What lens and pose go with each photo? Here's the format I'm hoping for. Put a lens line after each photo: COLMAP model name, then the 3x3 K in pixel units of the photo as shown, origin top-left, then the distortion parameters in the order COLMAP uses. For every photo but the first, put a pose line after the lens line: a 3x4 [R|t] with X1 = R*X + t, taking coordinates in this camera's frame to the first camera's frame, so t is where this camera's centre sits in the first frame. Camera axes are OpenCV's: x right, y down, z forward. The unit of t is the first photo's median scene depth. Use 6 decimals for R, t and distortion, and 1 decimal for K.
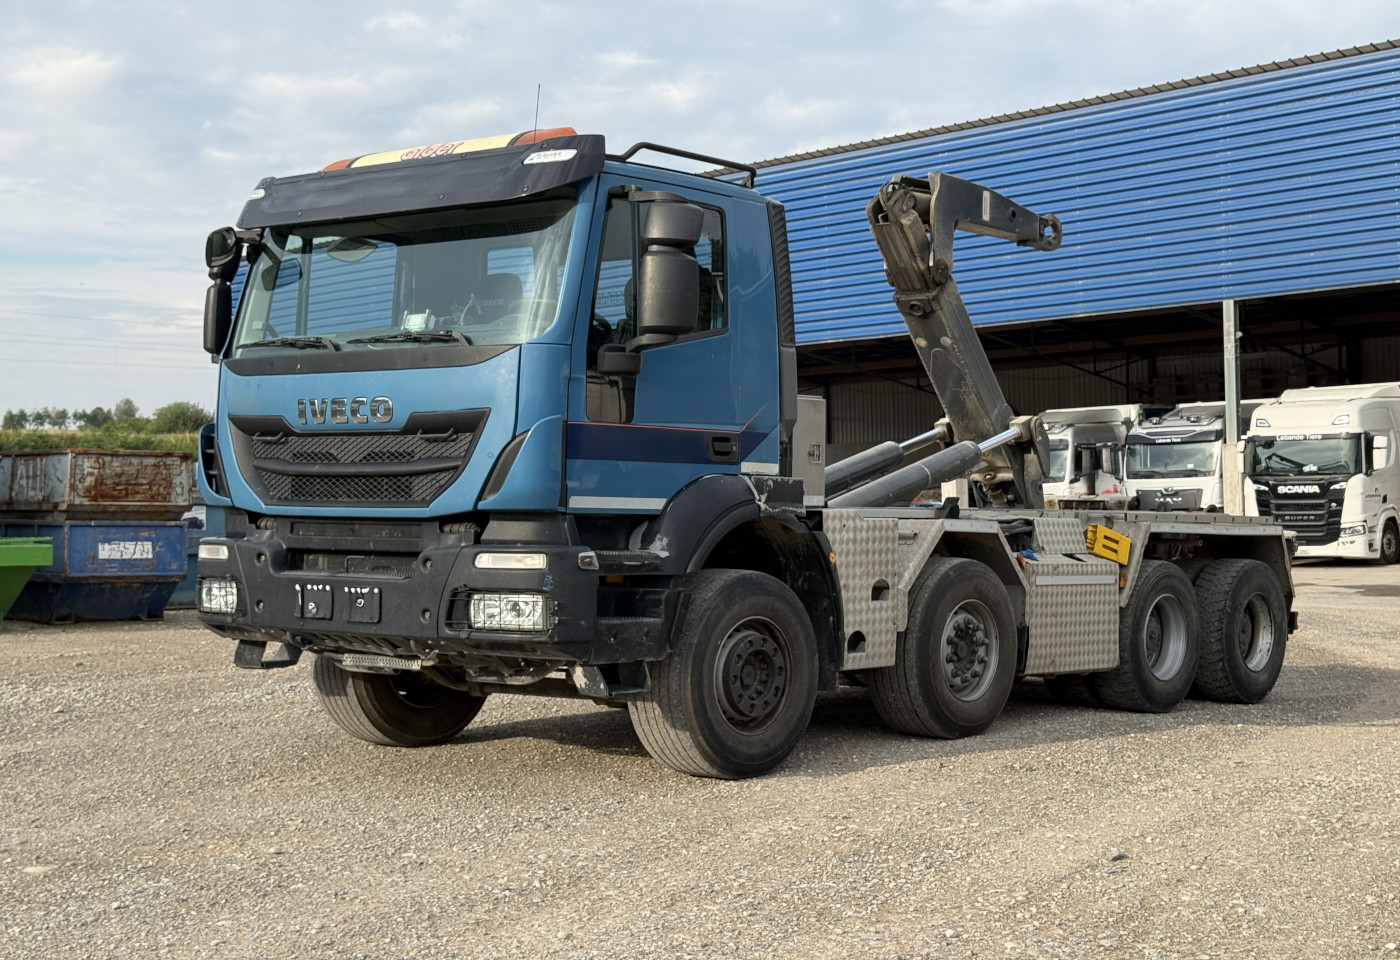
lens RADIAL K [[2048.0, 0, 700.4], [0, 2048.0, 538.5], [0, 0, 1]] dist [-0.013802, 0.024490]
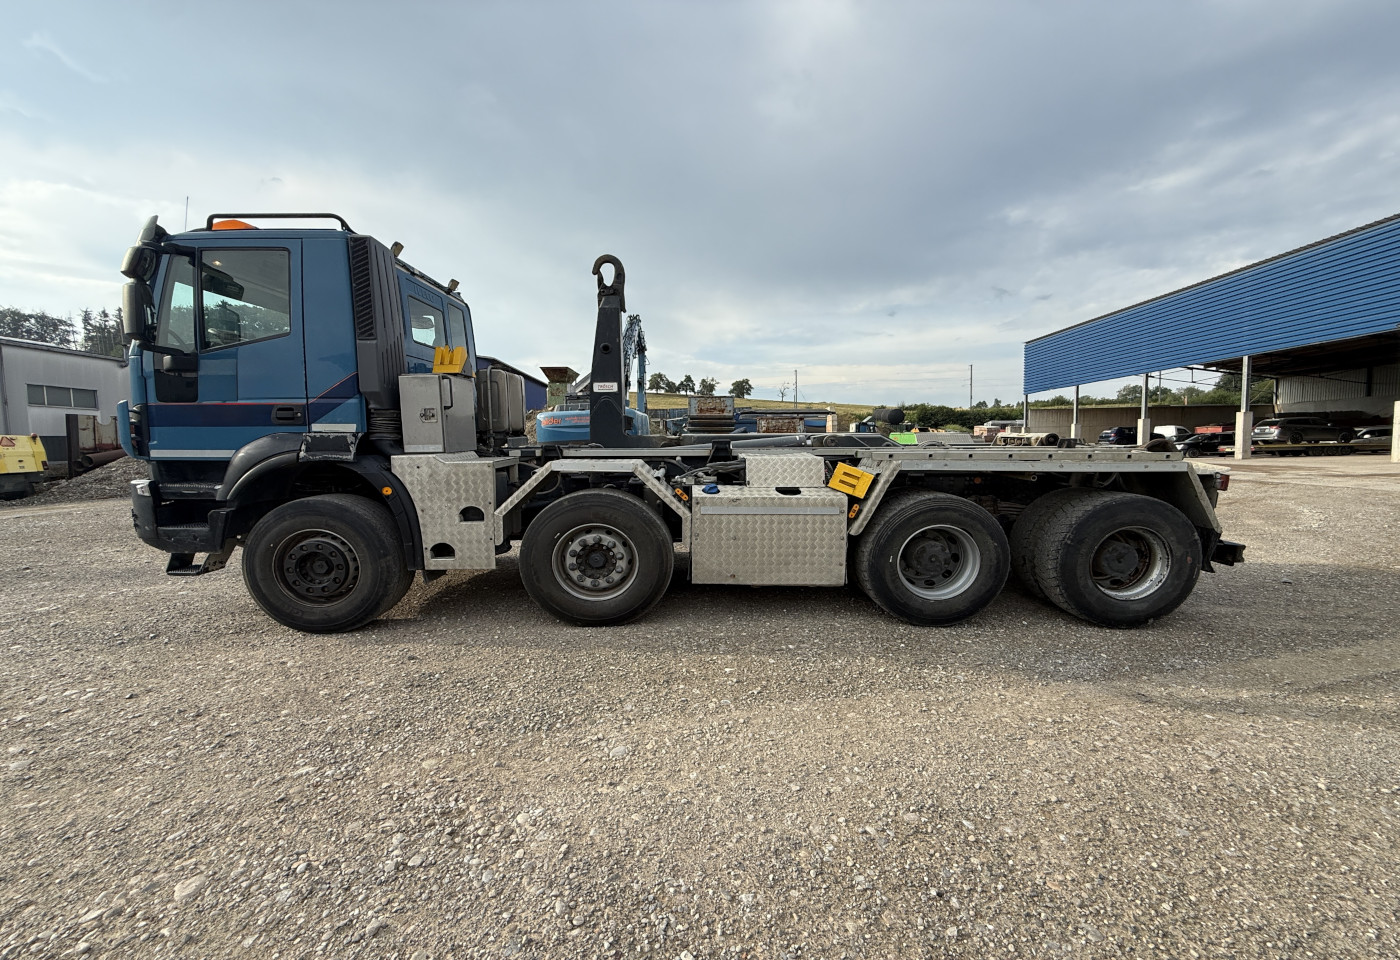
lens RADIAL K [[554.5, 0, 700.0], [0, 554.5, 480.0], [0, 0, 1]] dist [0.001159, 0.000142]
pose [[0.642100, 0.054207, -0.764702, 0.450078], [-0.000963, 0.997553, 0.069904, -0.022327], [0.766620, -0.044149, 0.640581, 0.852359]]
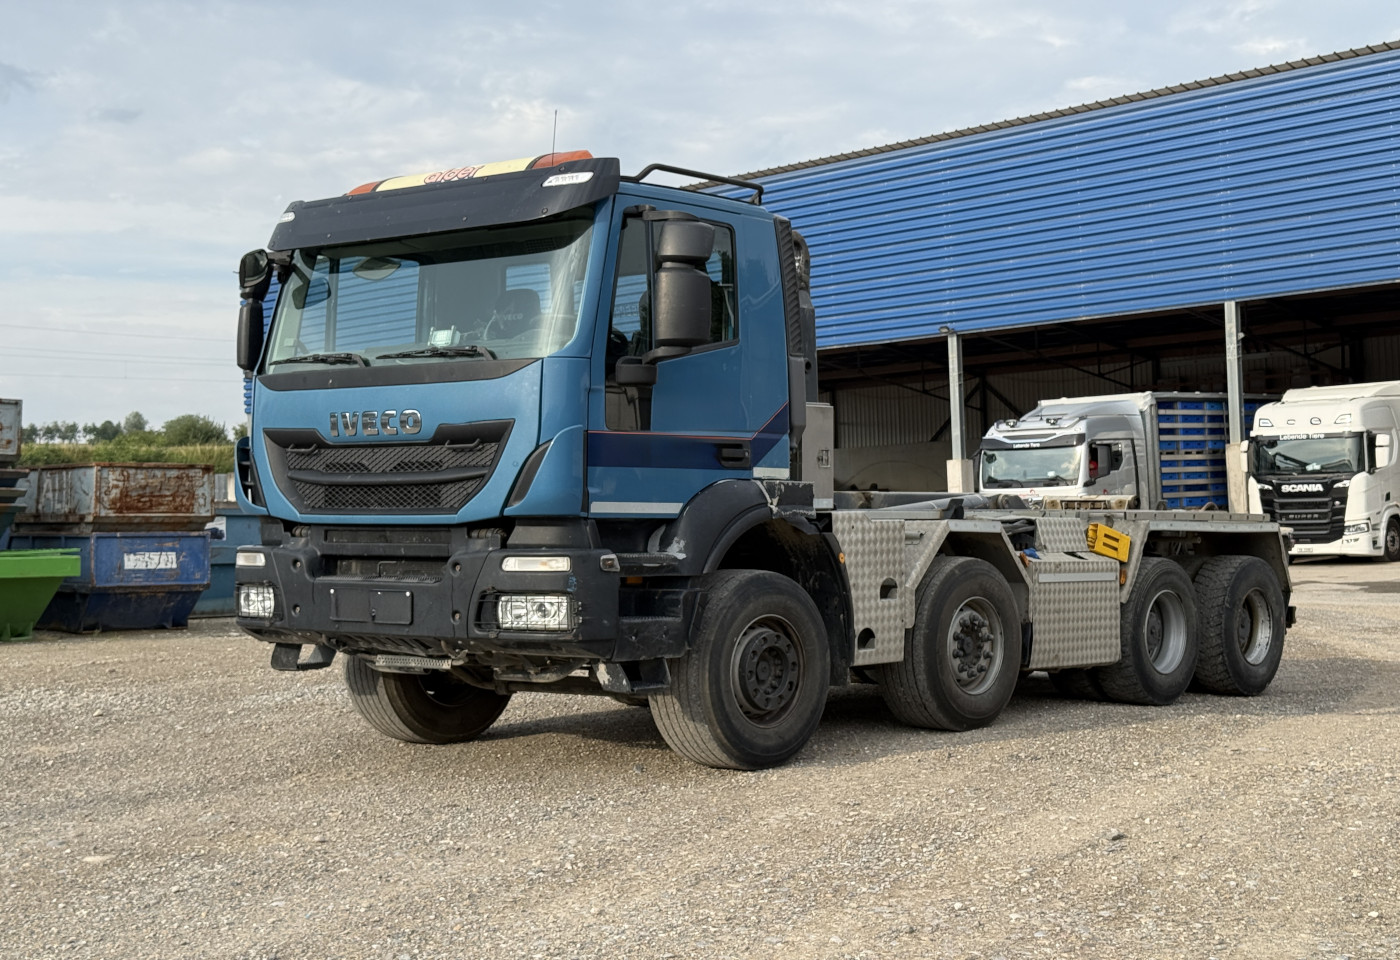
lens RADIAL K [[2039.3, 0, 667.5], [0, 2039.3, 480.7], [0, 0, 1]] dist [-0.006089, -0.030983]
pose [[0.999737, -0.011747, -0.019708, -0.003543], [0.011126, 0.999447, -0.031342, 0.001618], [0.020065, 0.031115, 0.999314, -0.041547]]
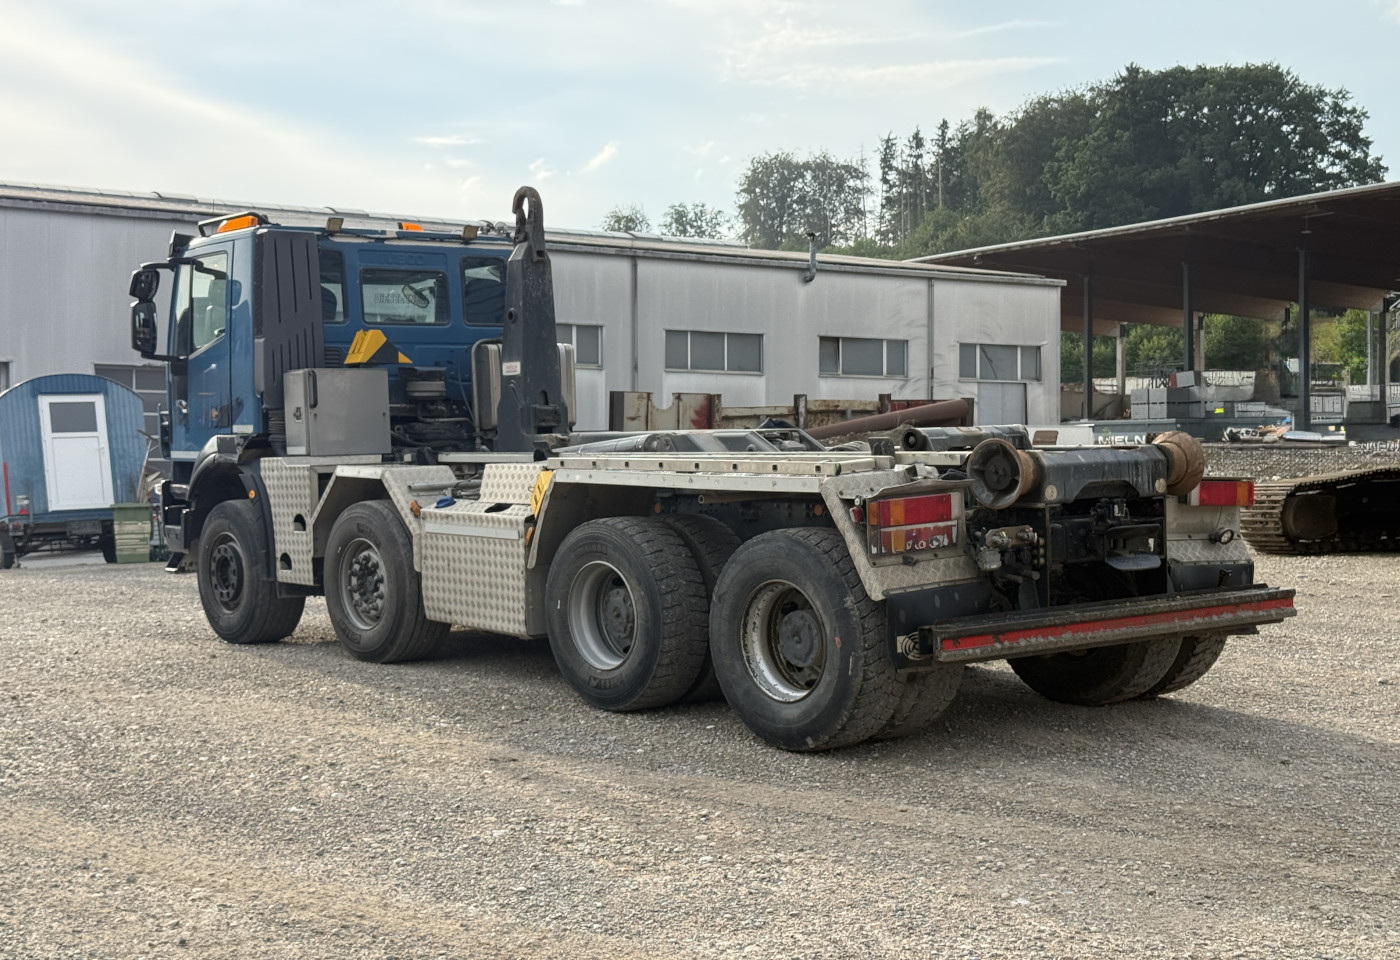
lens RADIAL K [[1959.2, 0, 700.0], [0, 1959.2, 480.0], [0, 0, 1]] dist [0.132700, 0.019967]
pose [[-0.244521, 0.022137, -0.969391, 1.148448], [0.002746, 0.999751, 0.022138, -0.025308], [0.969640, 0.002751, -0.244521, 1.477448]]
